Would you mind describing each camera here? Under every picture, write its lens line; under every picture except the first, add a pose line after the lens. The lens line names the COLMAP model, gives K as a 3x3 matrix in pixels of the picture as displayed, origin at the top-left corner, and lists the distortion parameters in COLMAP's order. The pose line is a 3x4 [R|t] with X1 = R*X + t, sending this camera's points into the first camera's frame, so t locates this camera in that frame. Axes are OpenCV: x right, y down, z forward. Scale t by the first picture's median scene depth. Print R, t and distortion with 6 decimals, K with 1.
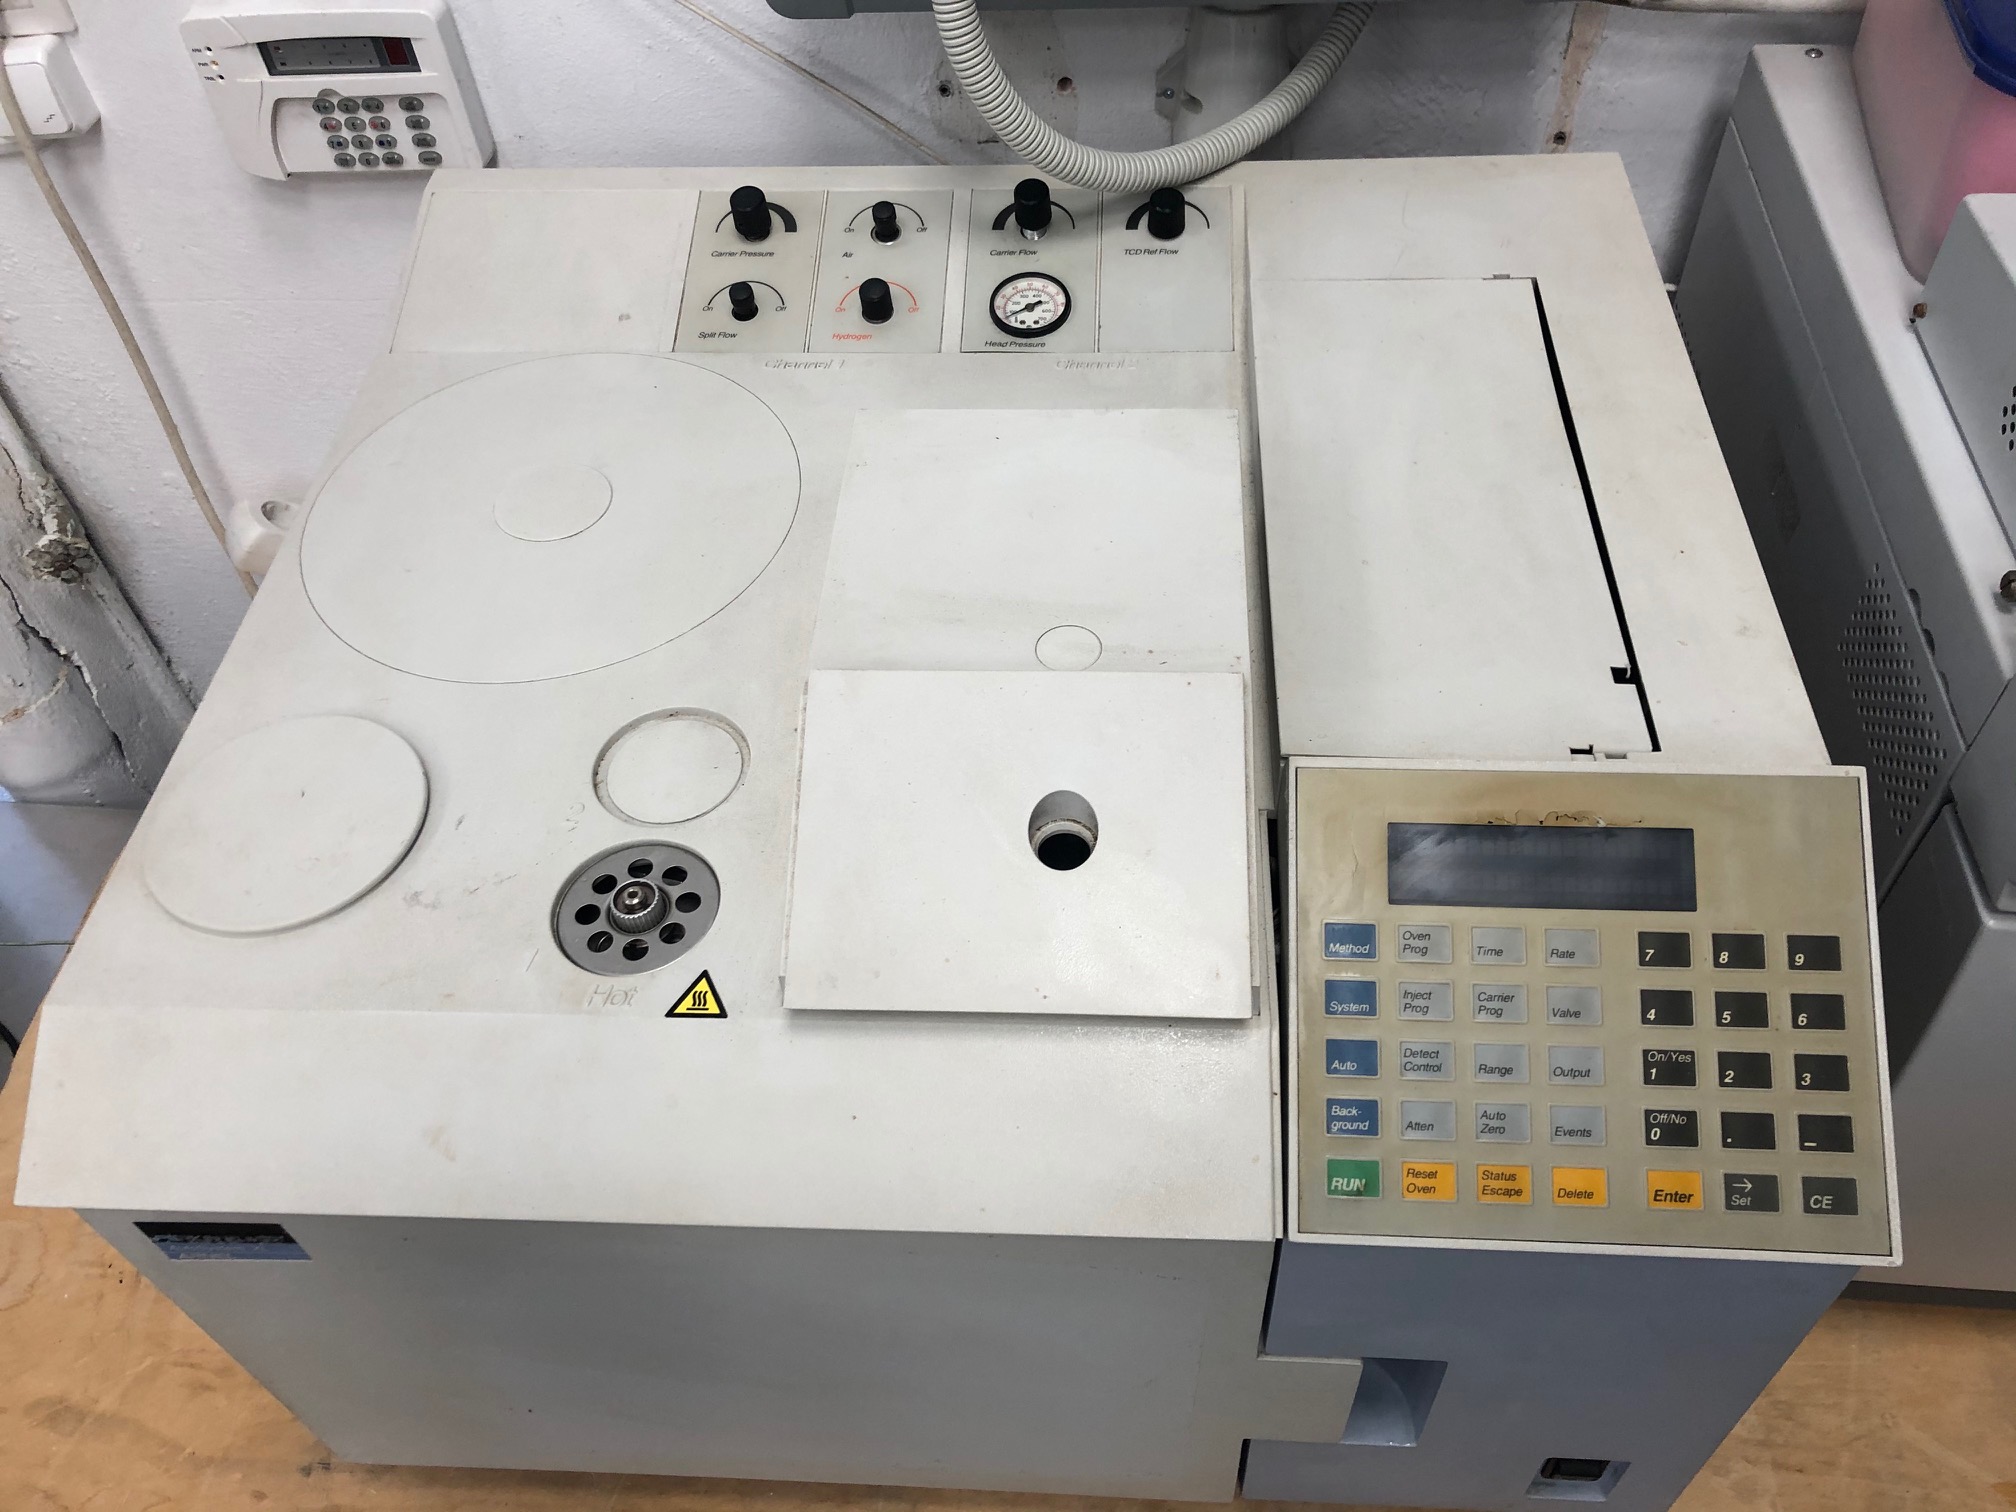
lens RADIAL K [[1664.8, 0, 1029.2], [0, 1664.8, 745.2], [0, 0, 1]] dist [0.062736, -0.070523]
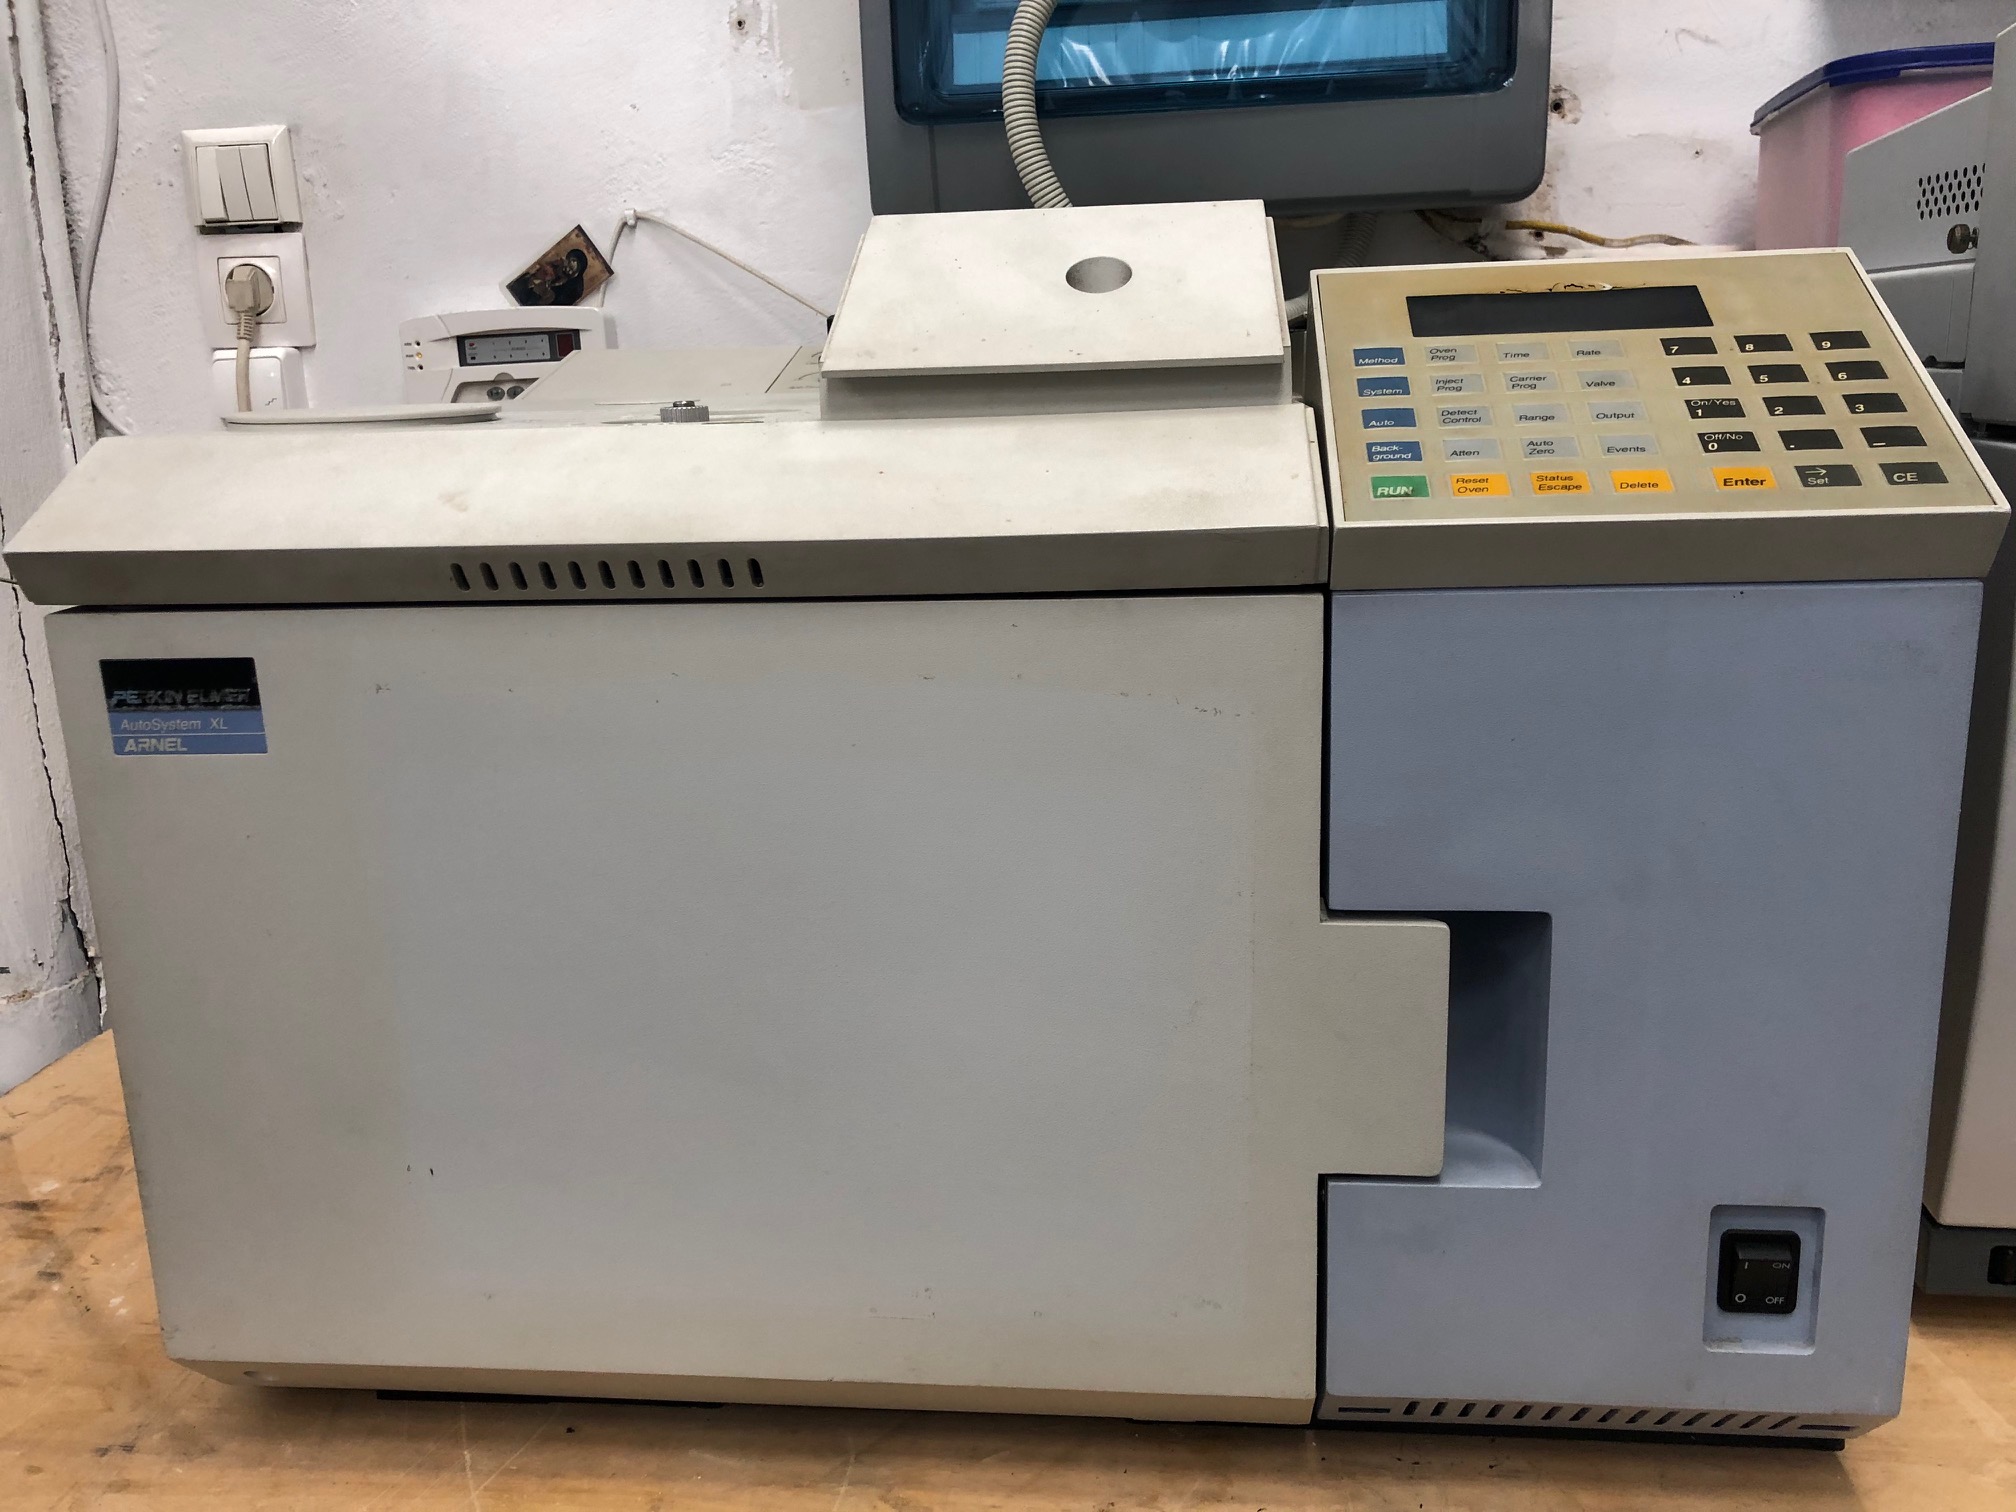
lens RADIAL K [[1664.8, 0, 1009.2], [0, 1664.8, 746.4], [0, 0, 1]] dist [0.062736, -0.070523]
pose [[0.999007, 0.018127, -0.040704, 0.013127], [-0.038585, 0.808805, -0.586809, 0.933290], [0.022284, 0.587797, 0.808701, 0.310207]]
